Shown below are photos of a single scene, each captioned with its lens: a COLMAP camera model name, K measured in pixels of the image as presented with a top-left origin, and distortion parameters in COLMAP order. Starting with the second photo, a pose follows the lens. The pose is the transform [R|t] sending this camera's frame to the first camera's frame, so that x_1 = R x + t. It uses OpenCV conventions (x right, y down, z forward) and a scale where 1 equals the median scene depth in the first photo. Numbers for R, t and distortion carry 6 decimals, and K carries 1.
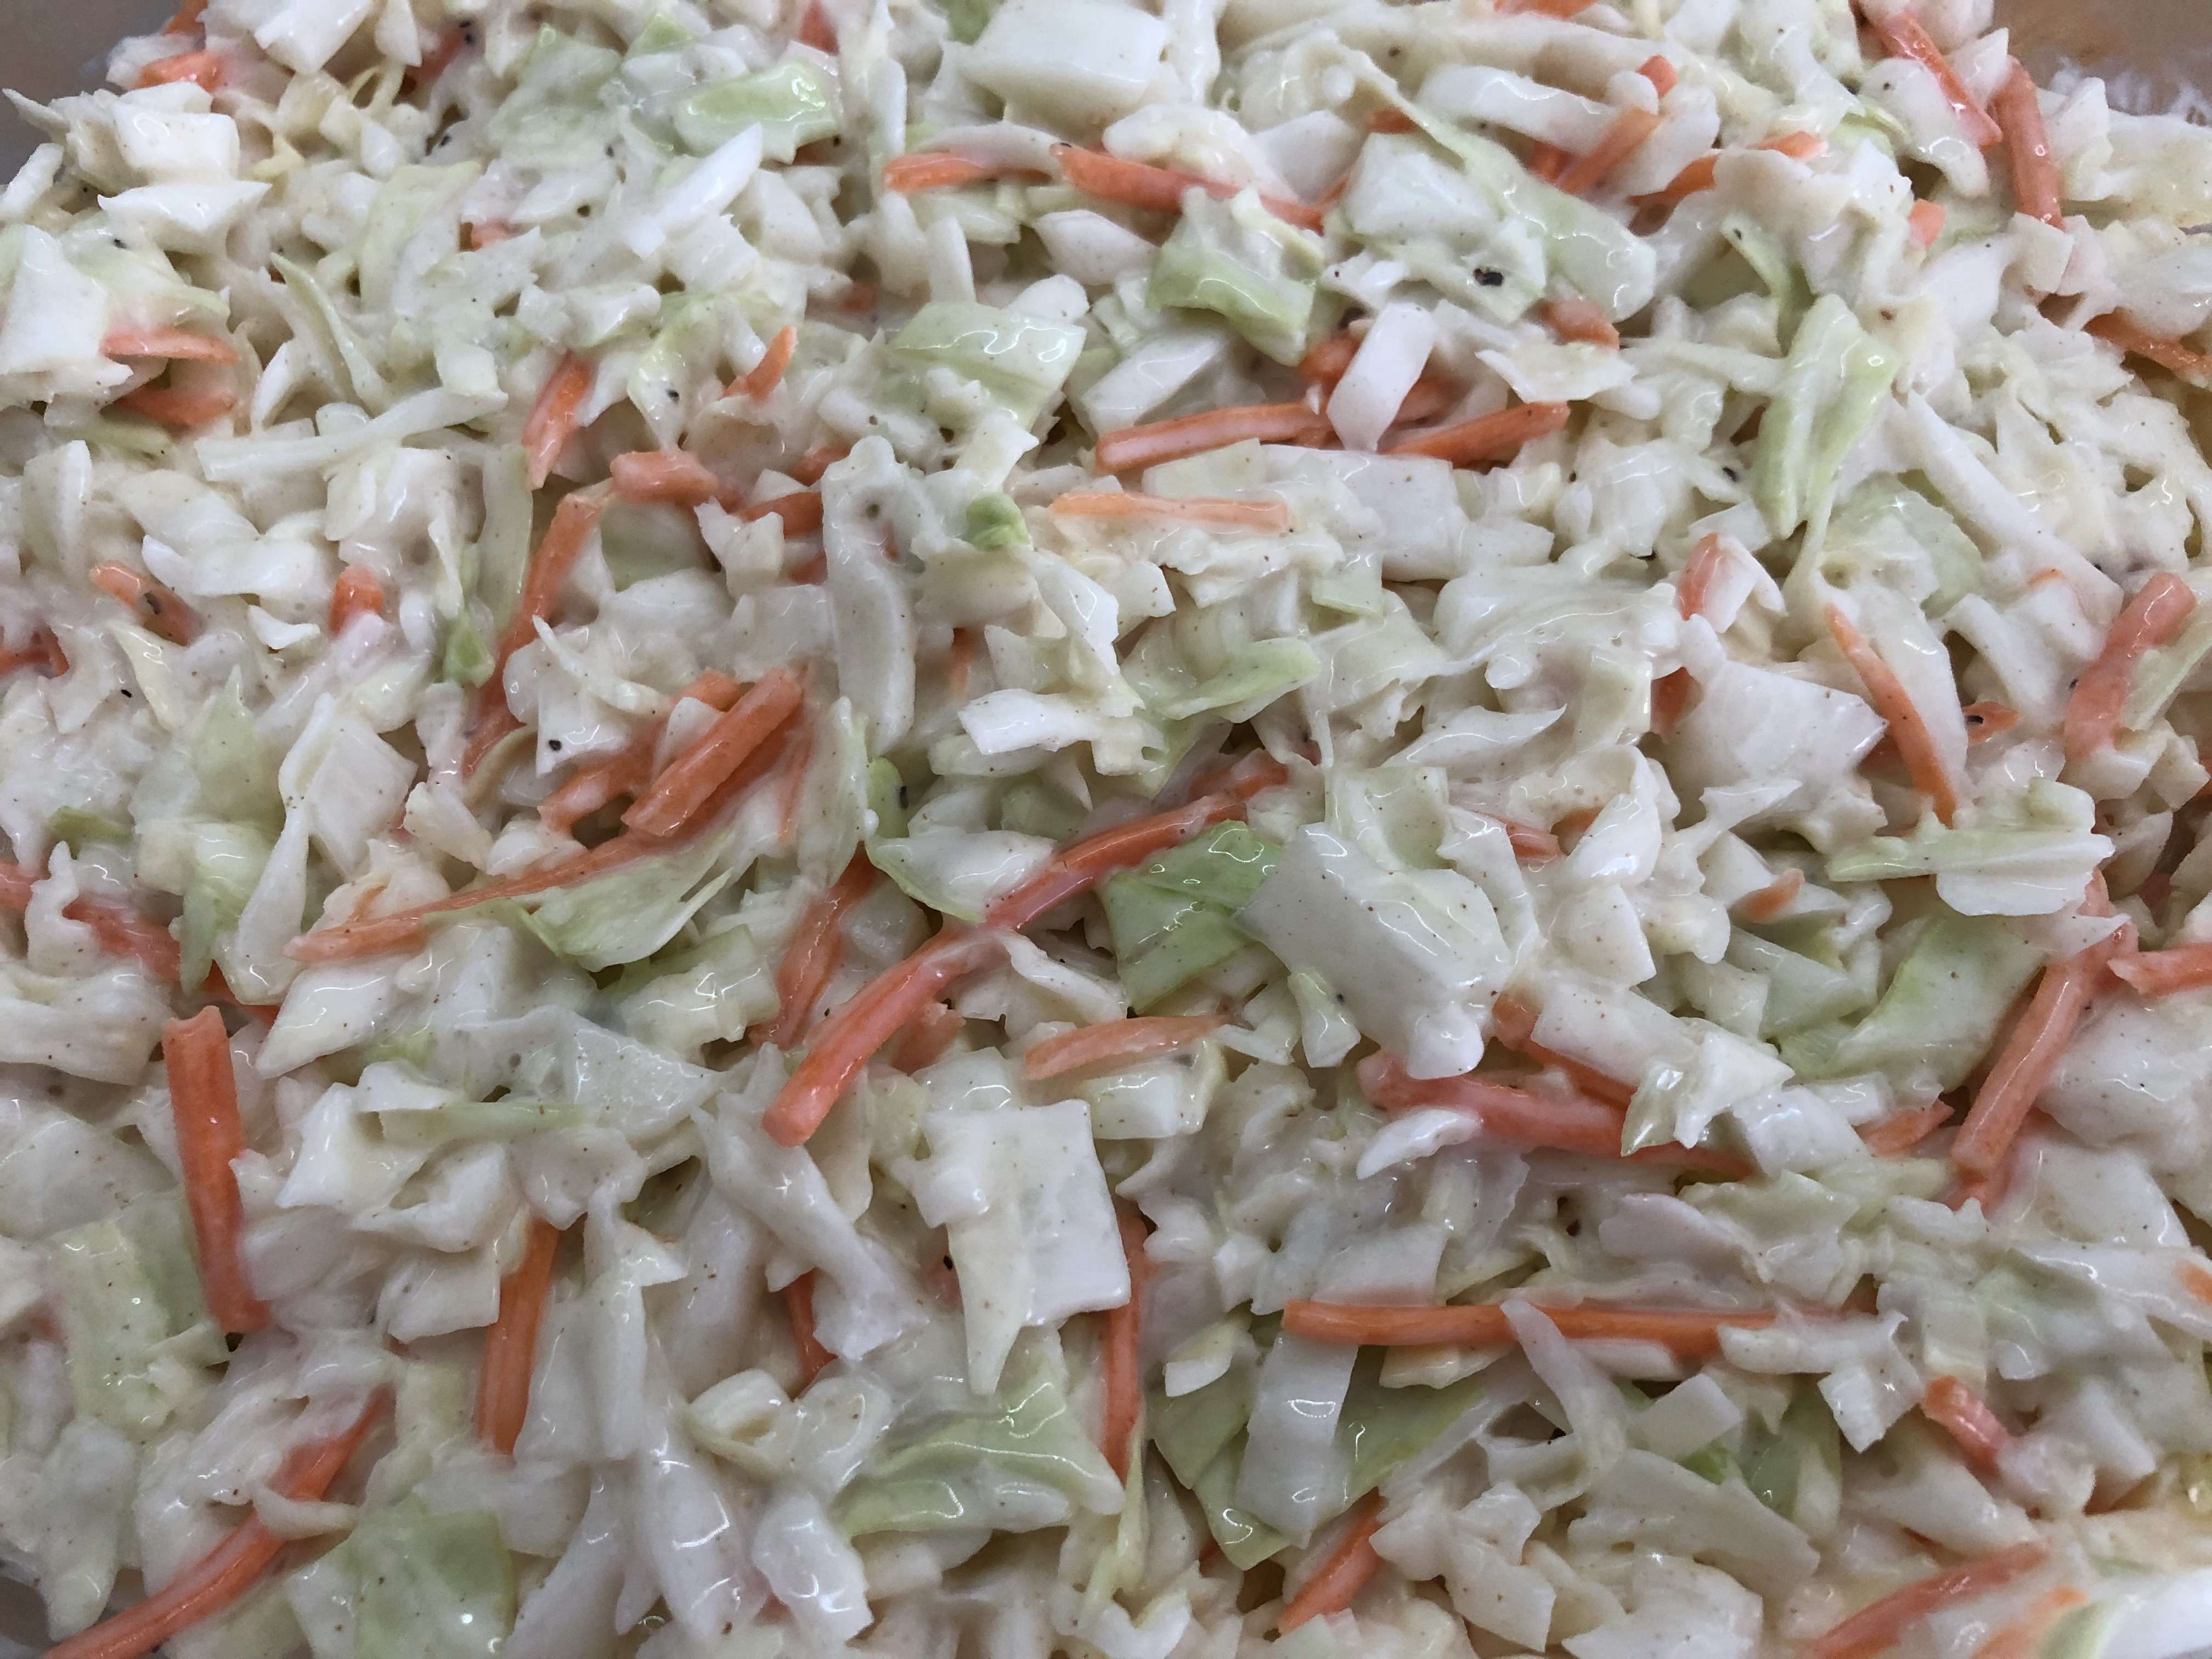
lens RADIAL K [[1800.9, 0, 1106.0], [0, 1800.9, 829.5], [0, 0, 1]] dist [0.000085, 0.005676]
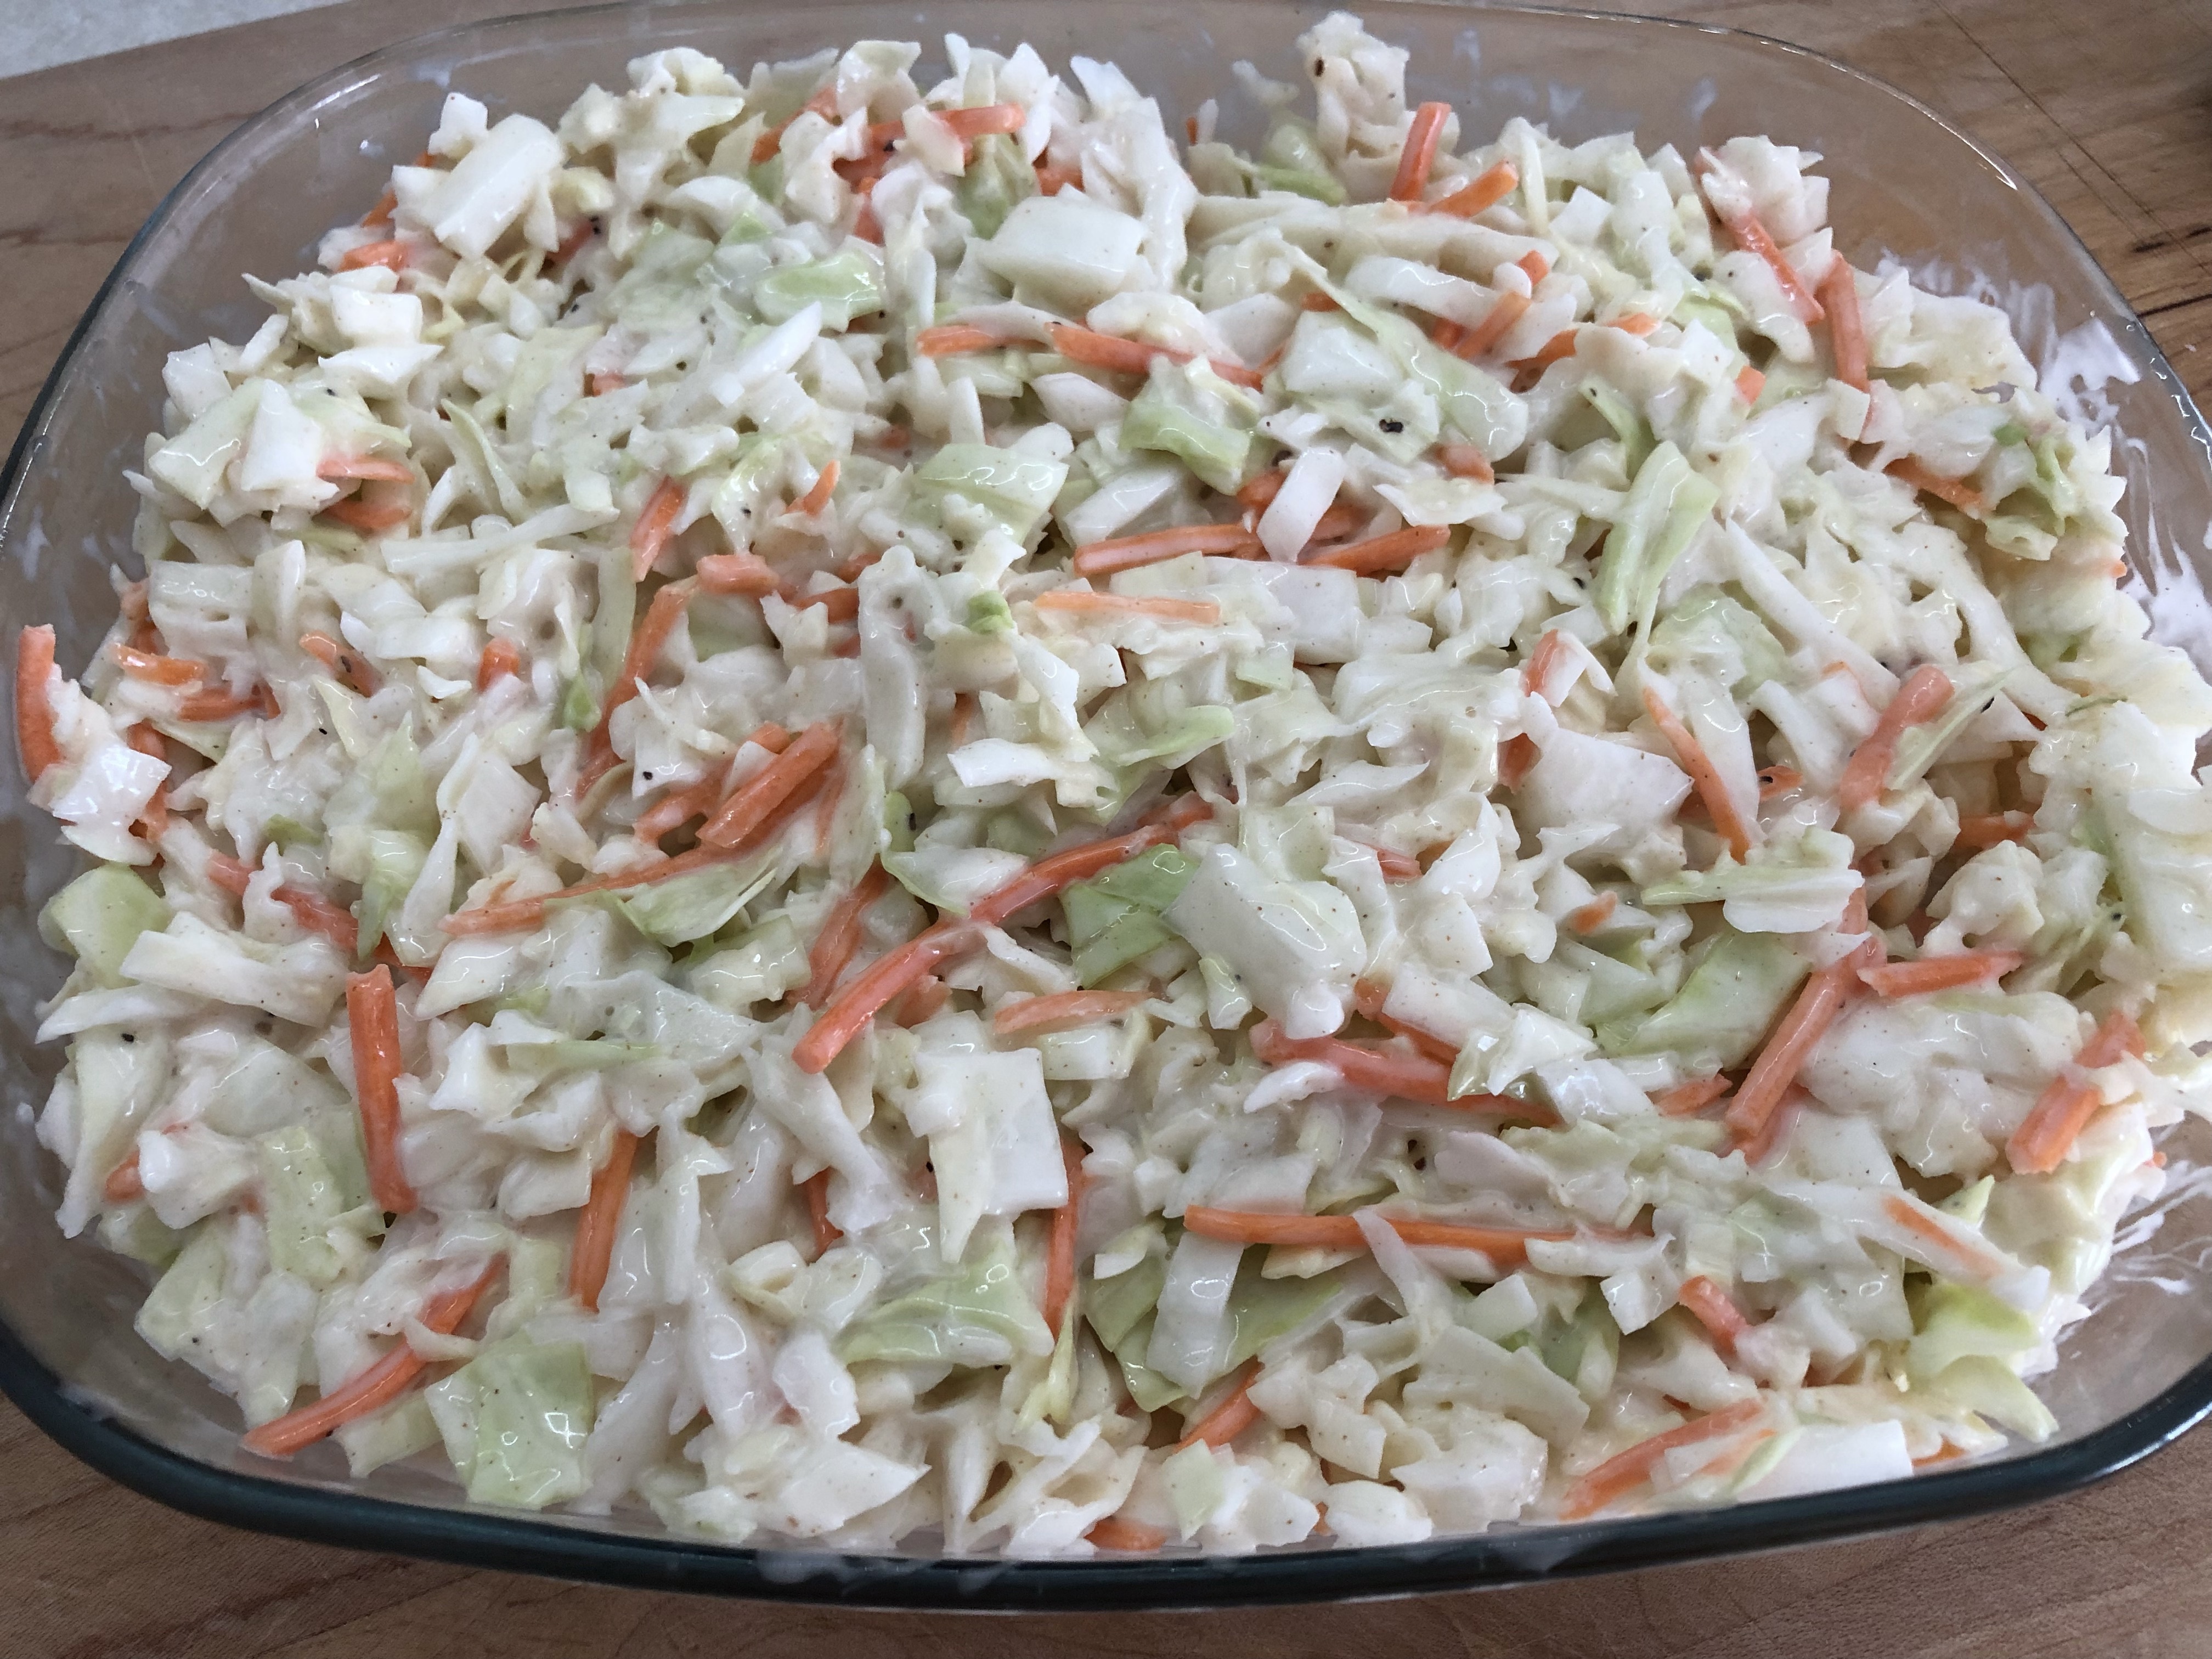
lens RADIAL K [[1803.6, 0, 1106.0], [0, 1803.6, 829.5], [0, 0, 1]] dist [0.072788, -0.171198]
pose [[0.998973, 0.018979, -0.041132, 0.079991], [-0.021341, 0.998102, -0.057765, 0.059491], [0.039958, 0.058583, 0.997483, -0.290365]]
